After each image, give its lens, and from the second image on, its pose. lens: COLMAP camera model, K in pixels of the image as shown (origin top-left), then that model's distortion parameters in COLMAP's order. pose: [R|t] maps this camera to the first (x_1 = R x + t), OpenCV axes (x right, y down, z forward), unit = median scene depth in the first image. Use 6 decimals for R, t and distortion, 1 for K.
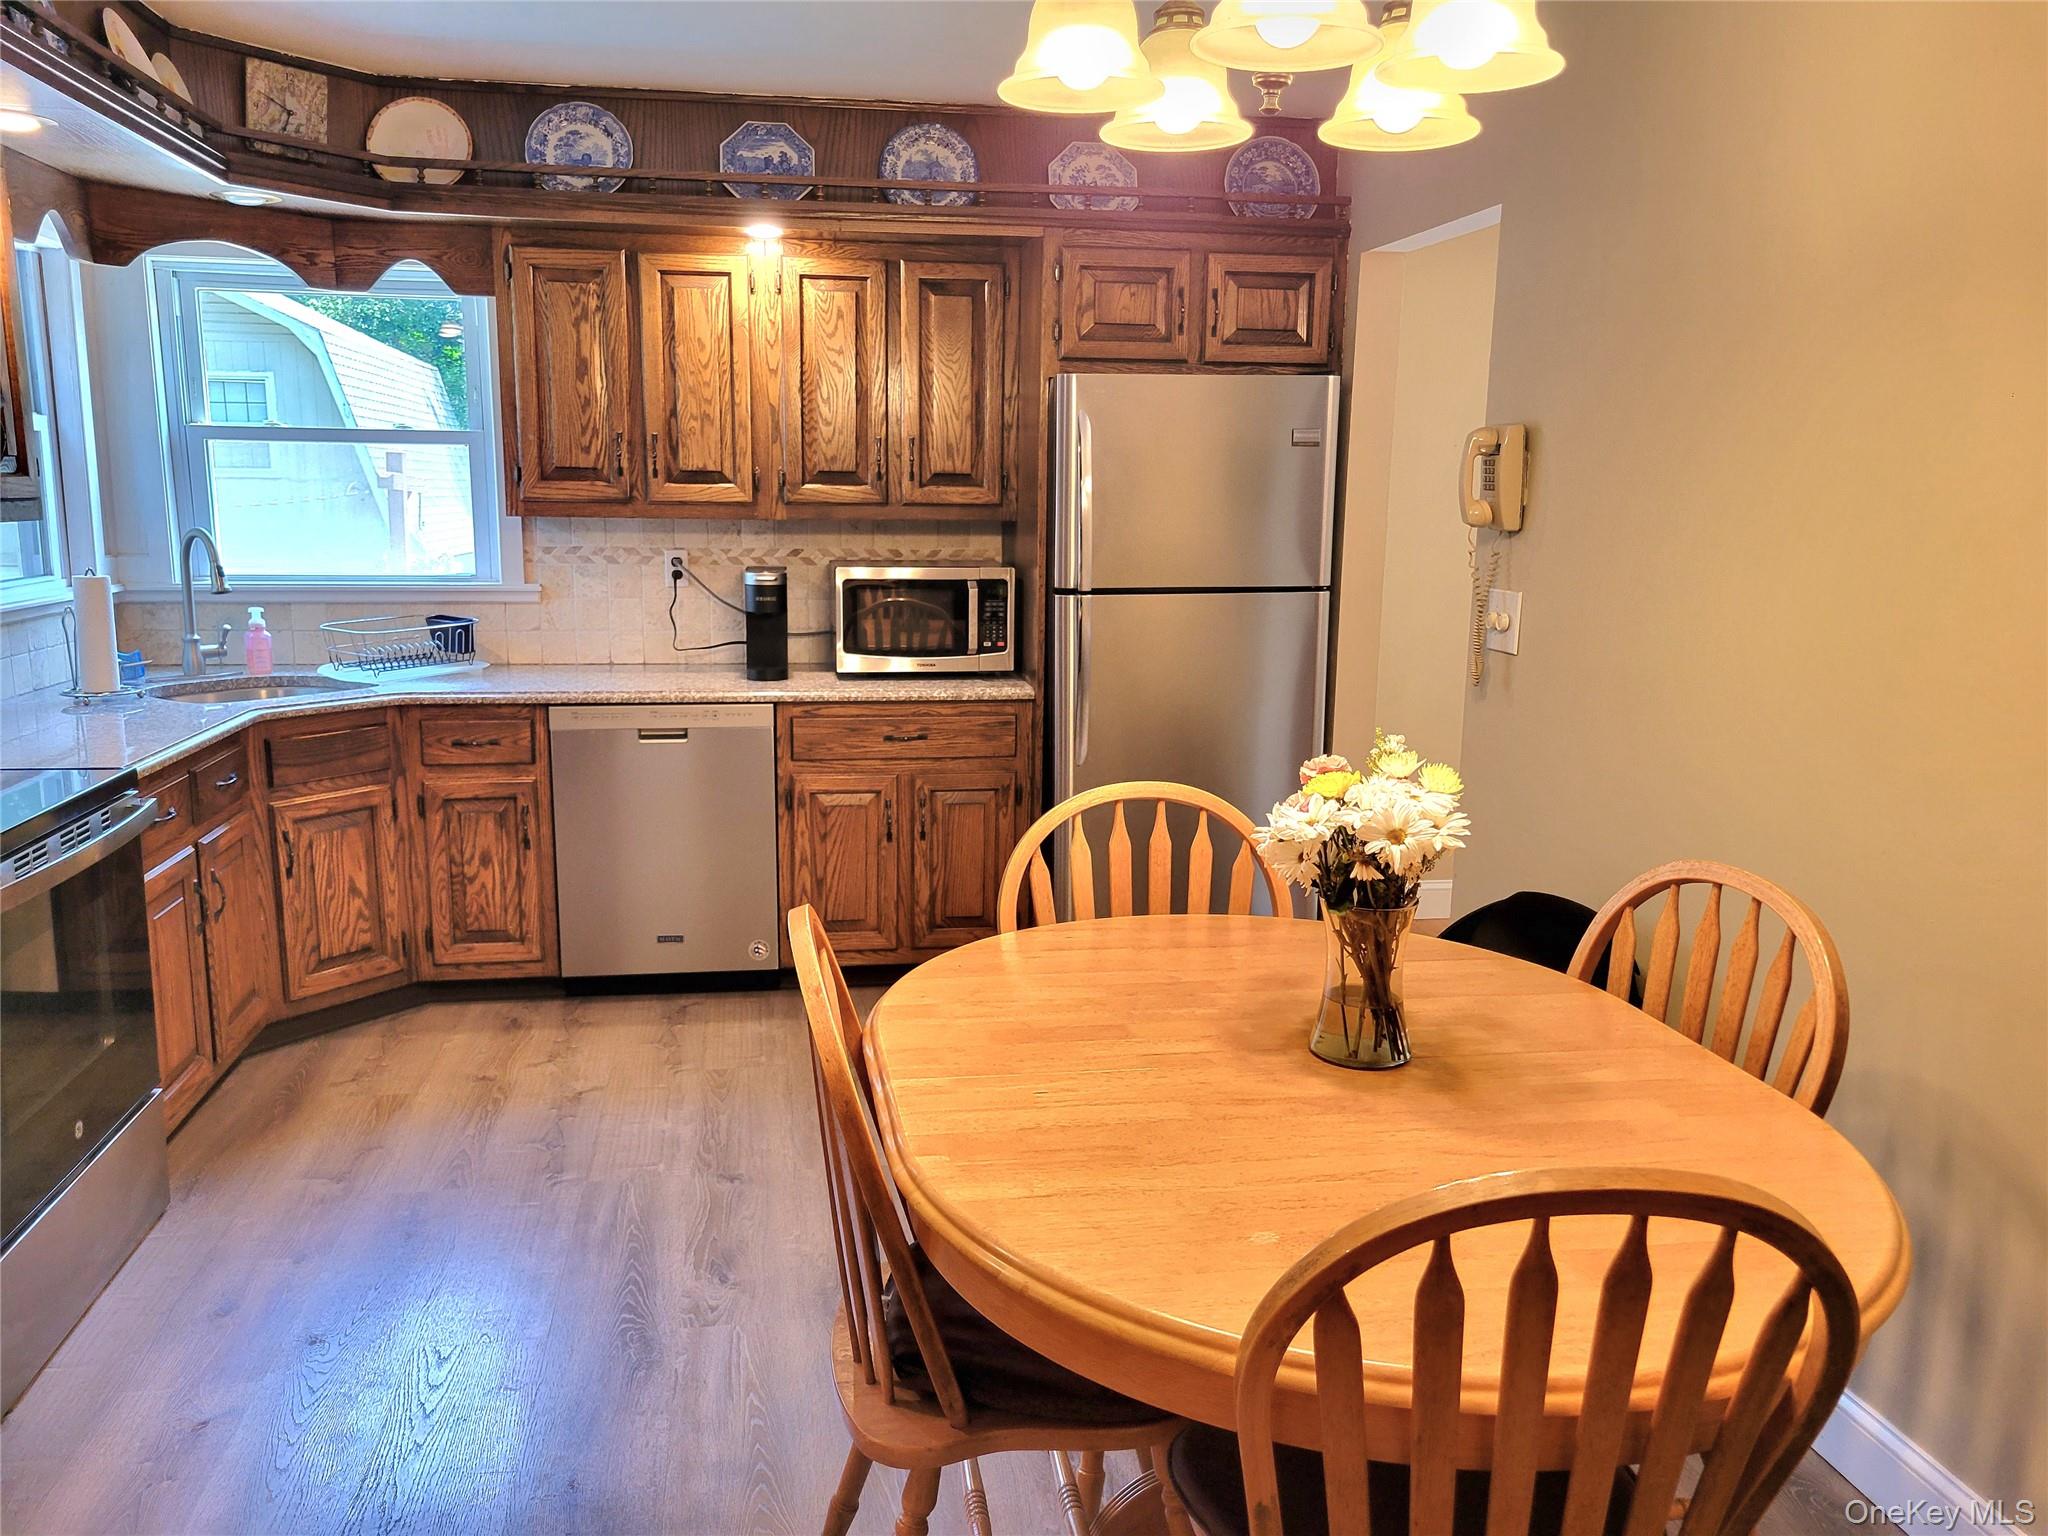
lens RADIAL K [[1539.7, 0, 985.8], [0, 1539.7, 786.4], [0, 0, 1]] dist [0.043112, -0.028840]
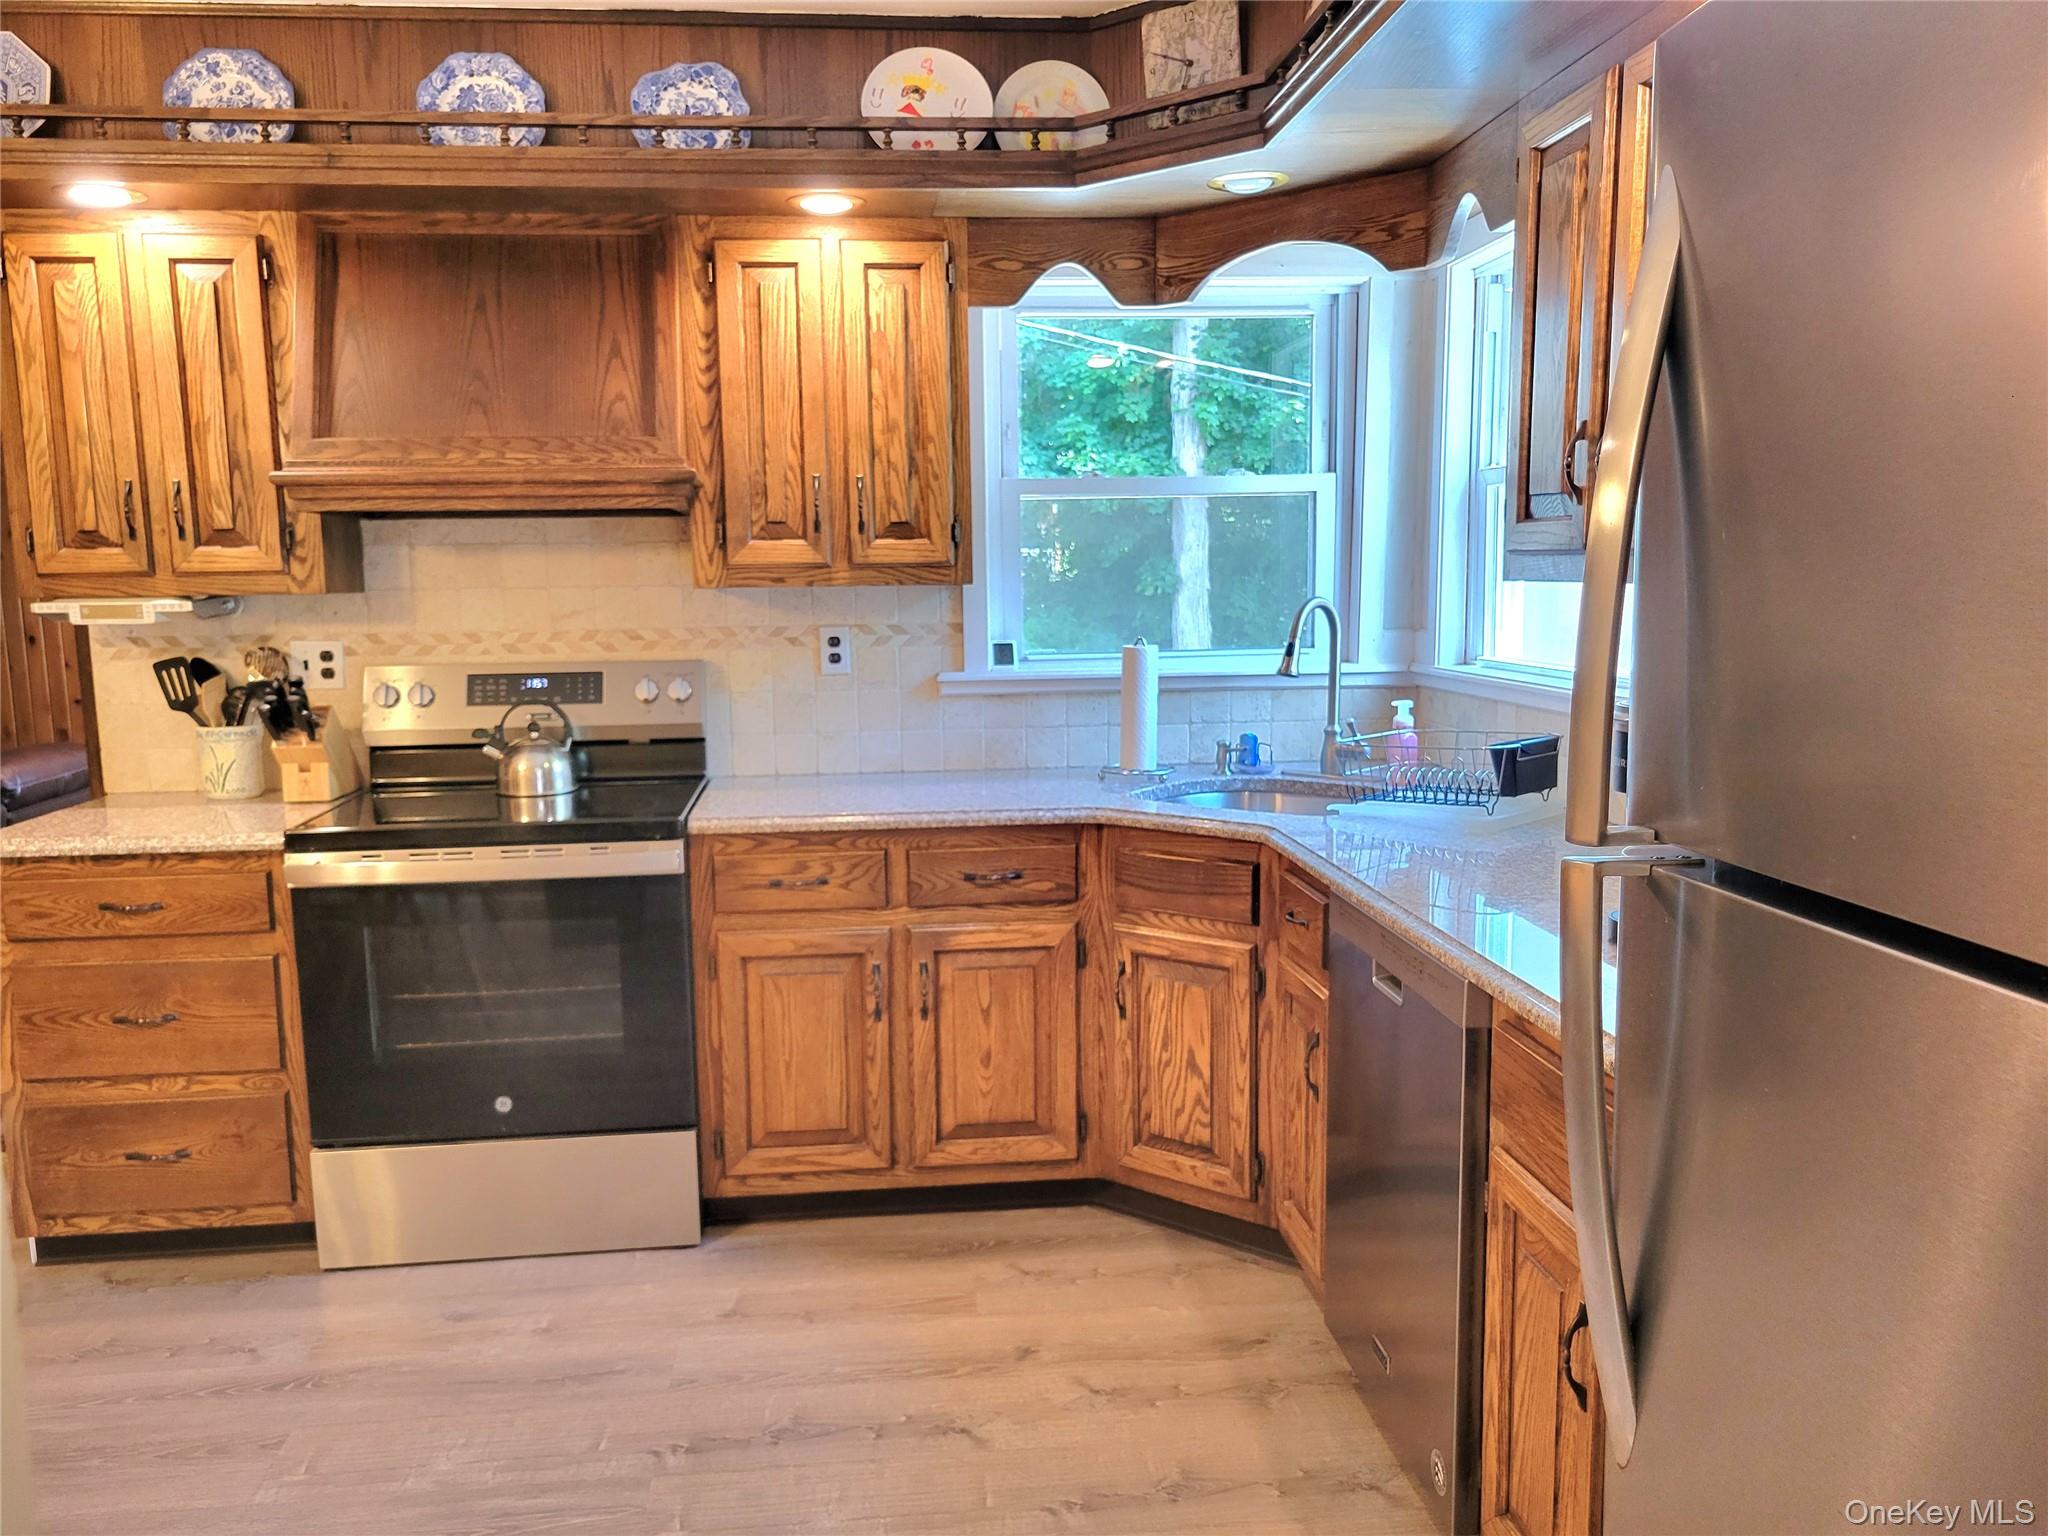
lens RADIAL K [[1539.7, 0, 985.8], [0, 1539.7, 786.4], [0, 0, 1]] dist [0.043112, -0.028840]
pose [[-0.052797, 0.130359, -0.990060, 0.352521], [-0.180692, 0.973830, 0.137858, -0.162441], [0.982122, 0.186174, -0.027861, 0.943161]]
